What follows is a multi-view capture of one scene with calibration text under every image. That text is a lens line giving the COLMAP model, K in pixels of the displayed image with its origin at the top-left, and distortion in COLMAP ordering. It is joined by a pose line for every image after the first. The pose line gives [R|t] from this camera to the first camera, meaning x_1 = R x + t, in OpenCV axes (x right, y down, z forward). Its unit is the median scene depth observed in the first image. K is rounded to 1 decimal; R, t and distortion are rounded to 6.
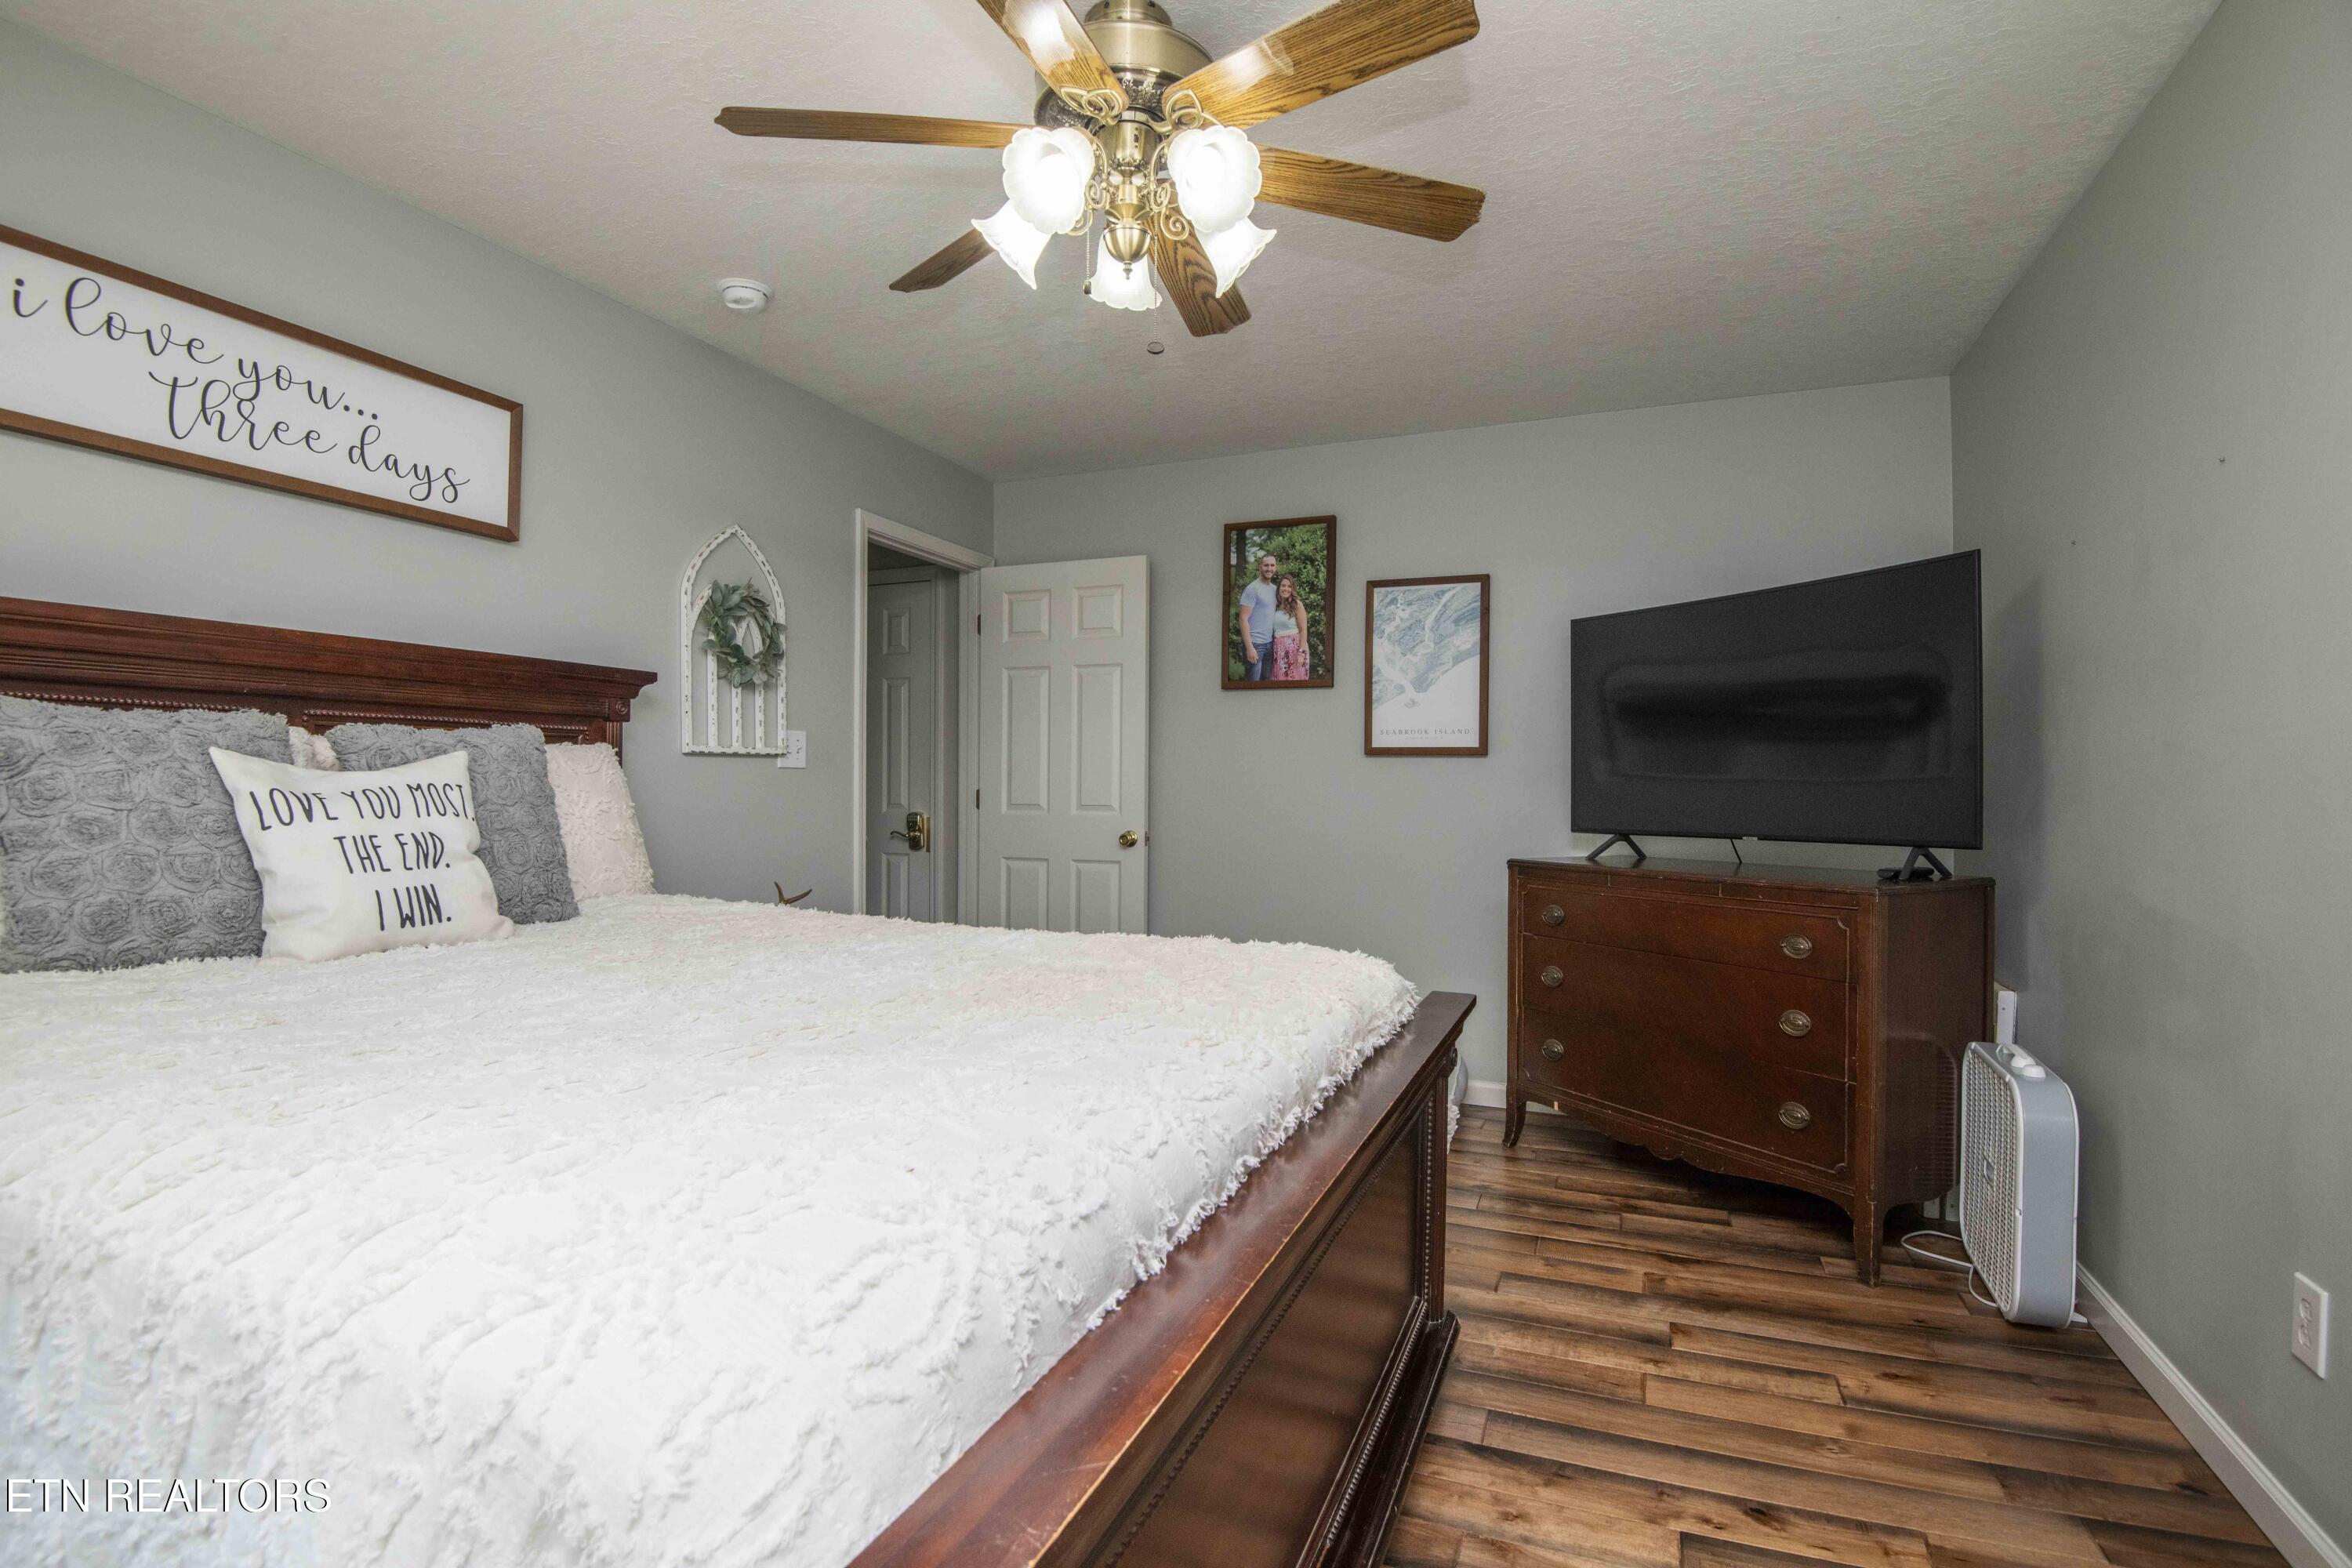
lens RADIAL K [[1090.6, 0, 1182.5], [0, 1090.6, 776.4], [0, 0, 1]] dist [-0.014572, -0.014345]
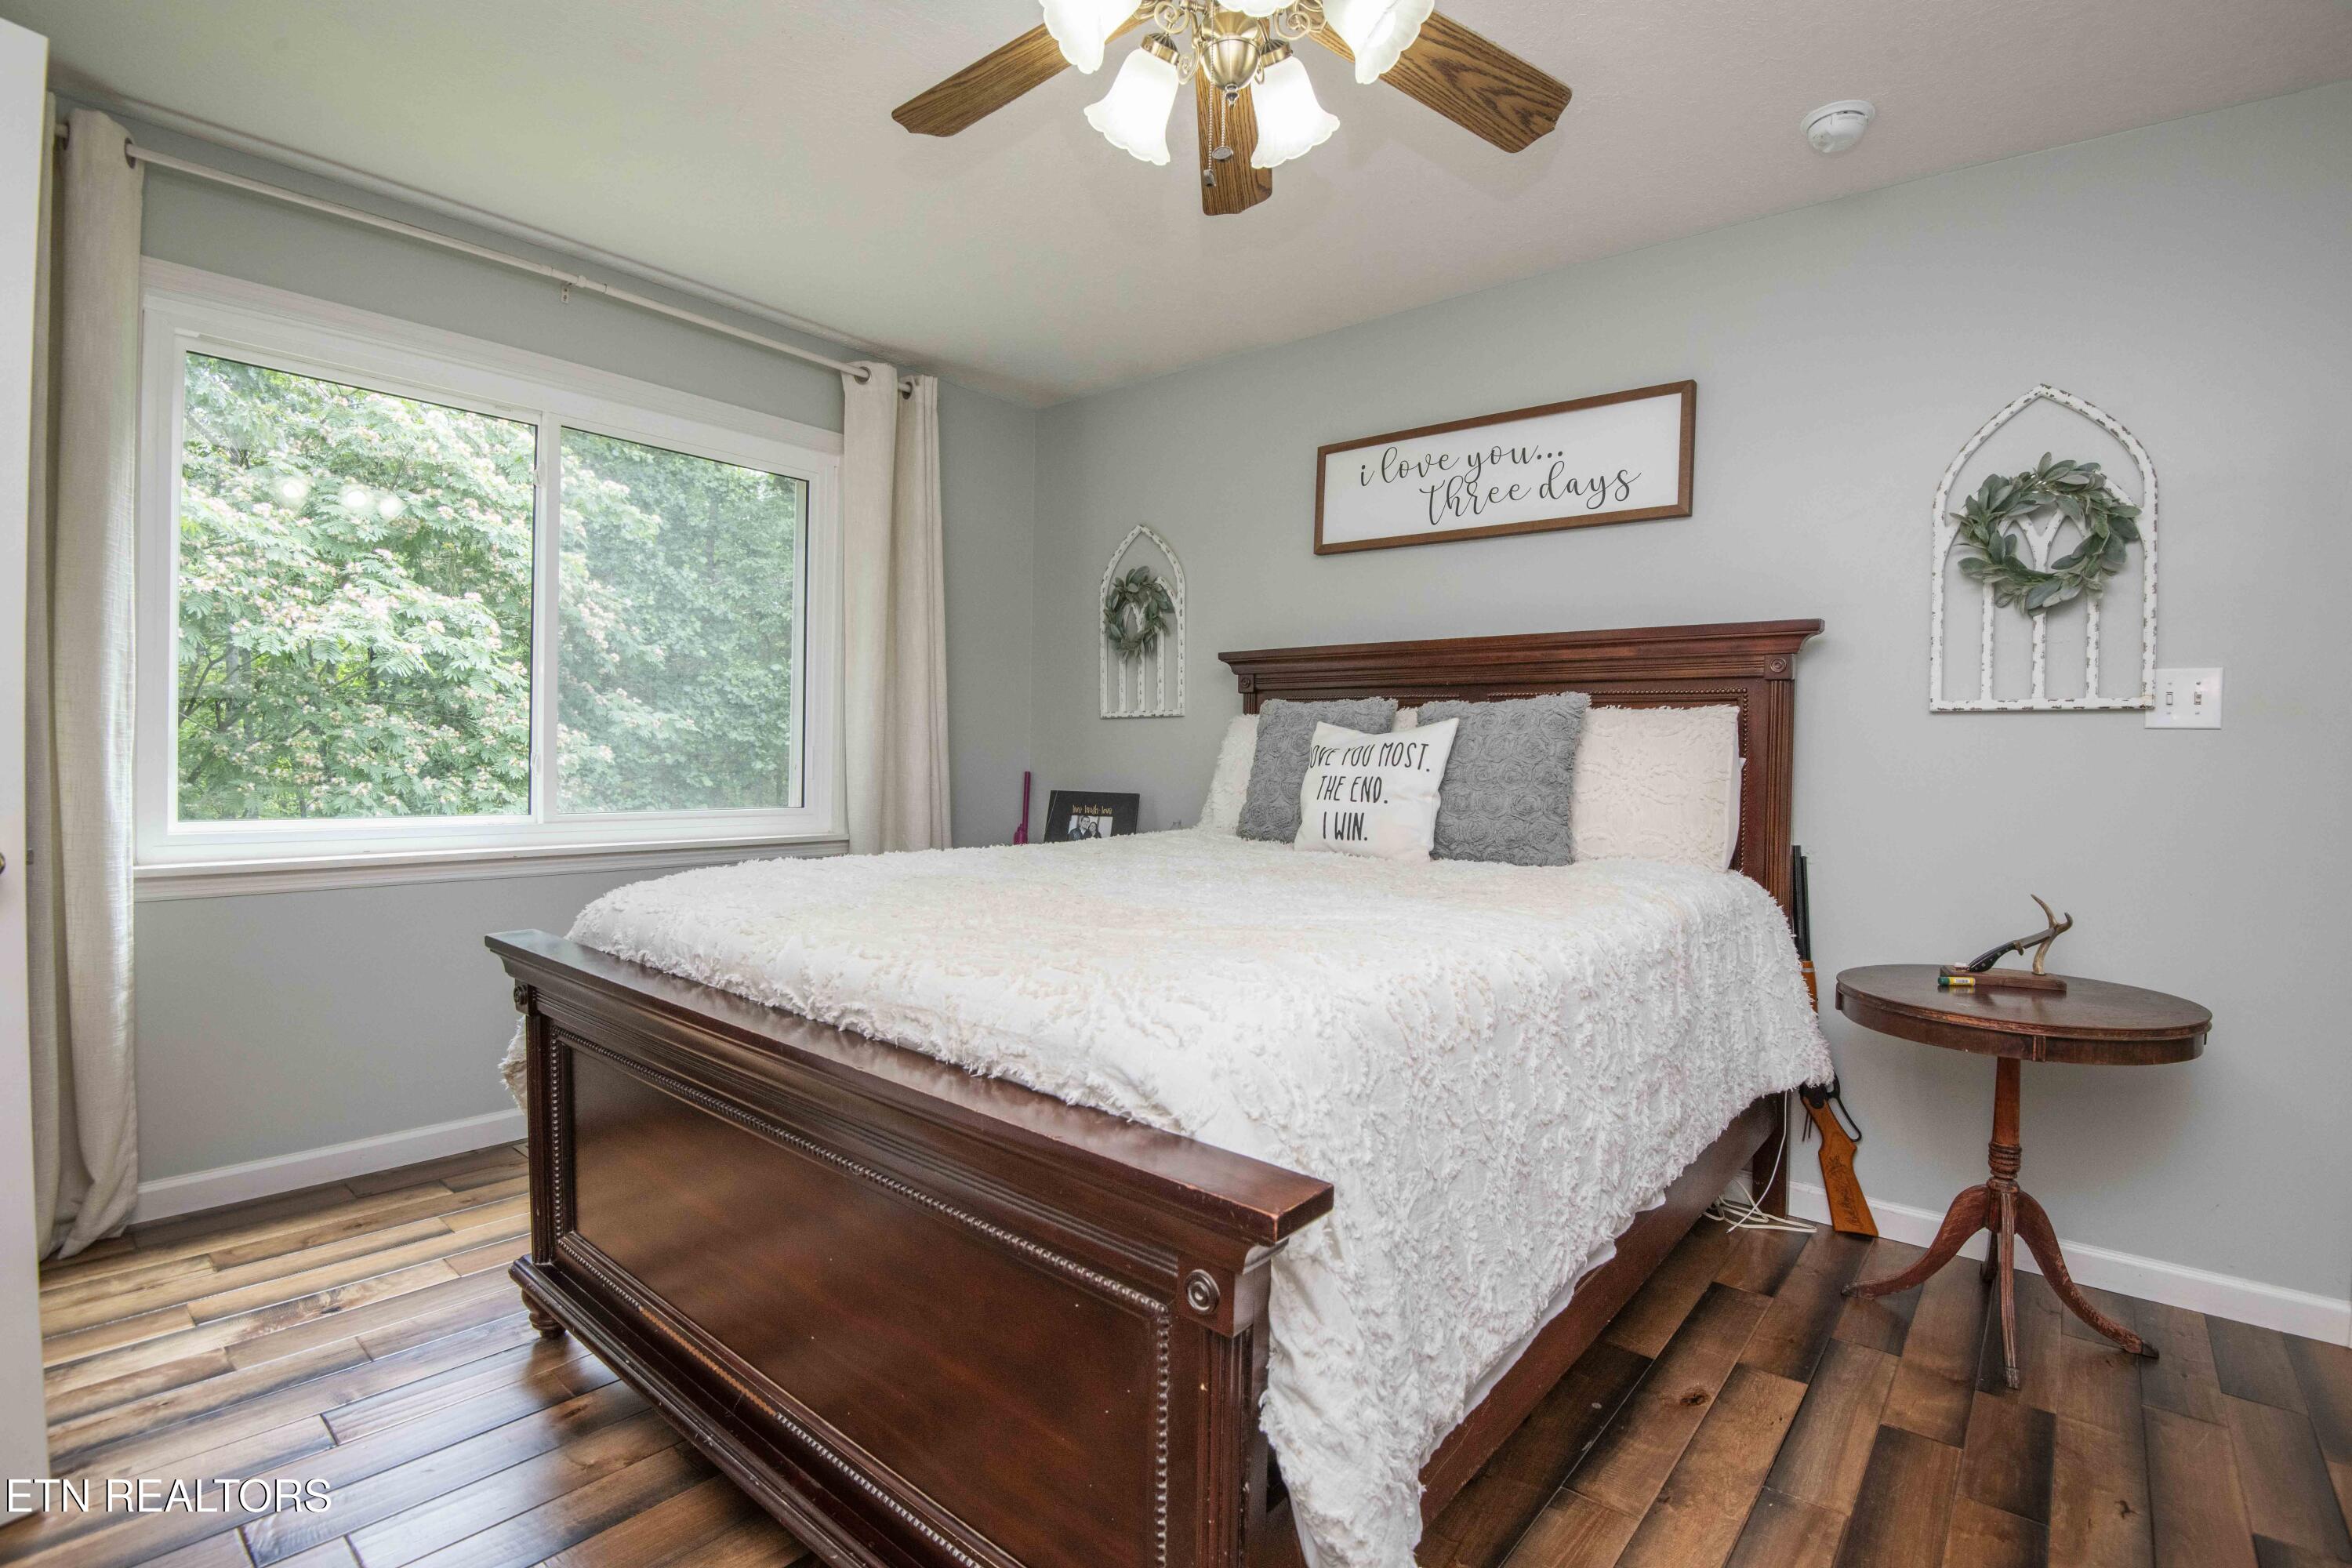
lens RADIAL K [[1090.6, 0, 1179.5], [0, 1090.6, 773.4], [0, 0, 1]] dist [-0.014572, -0.014345]
pose [[-0.297941, 0.015069, -0.954465, 0.740493], [-0.008668, 0.999791, 0.018491, 0.023081], [0.954545, 0.013783, -0.297748, 1.183537]]
